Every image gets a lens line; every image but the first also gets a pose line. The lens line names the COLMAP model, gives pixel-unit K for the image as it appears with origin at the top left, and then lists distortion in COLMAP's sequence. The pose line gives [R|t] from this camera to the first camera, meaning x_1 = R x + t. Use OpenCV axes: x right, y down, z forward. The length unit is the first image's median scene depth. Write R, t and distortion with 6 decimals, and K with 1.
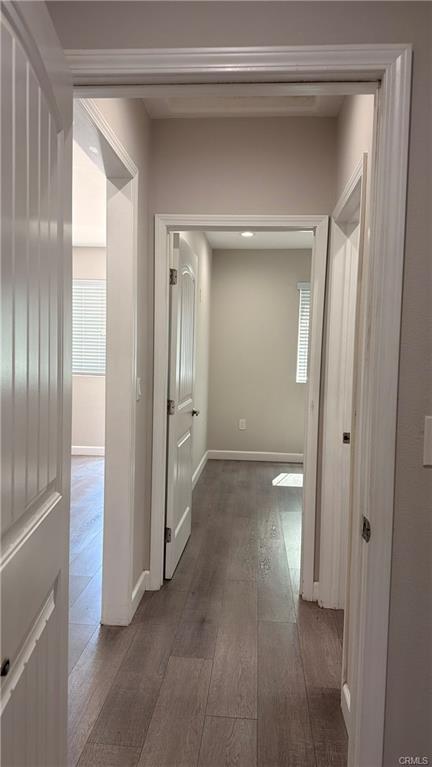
lens RADIAL K [[543.3, 0, 216.0], [0, 543.3, 383.5], [0, 0, 1]] dist [0.006952, 0.001169]
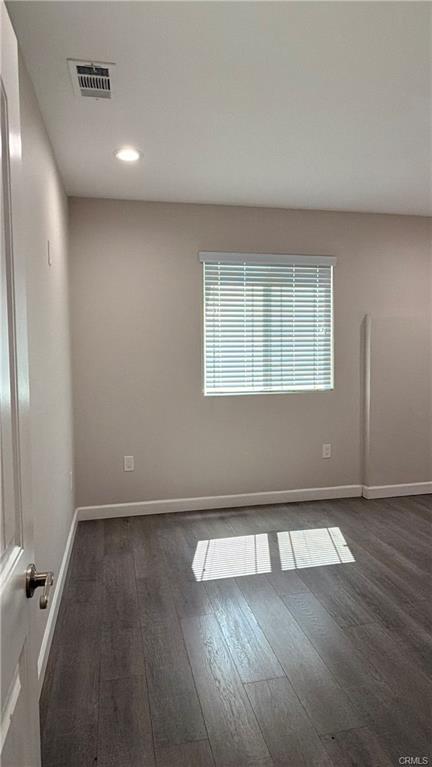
lens RADIAL K [[458.7, 0, 216.0], [0, 458.7, 383.5], [0, 0, 1]] dist [-0.000113, 0.000546]
pose [[0.956212, -0.050062, 0.288360, -0.006693], [0.048381, 0.998745, 0.012959, -0.024764], [-0.288647, 0.001559, 0.957434, 0.433790]]
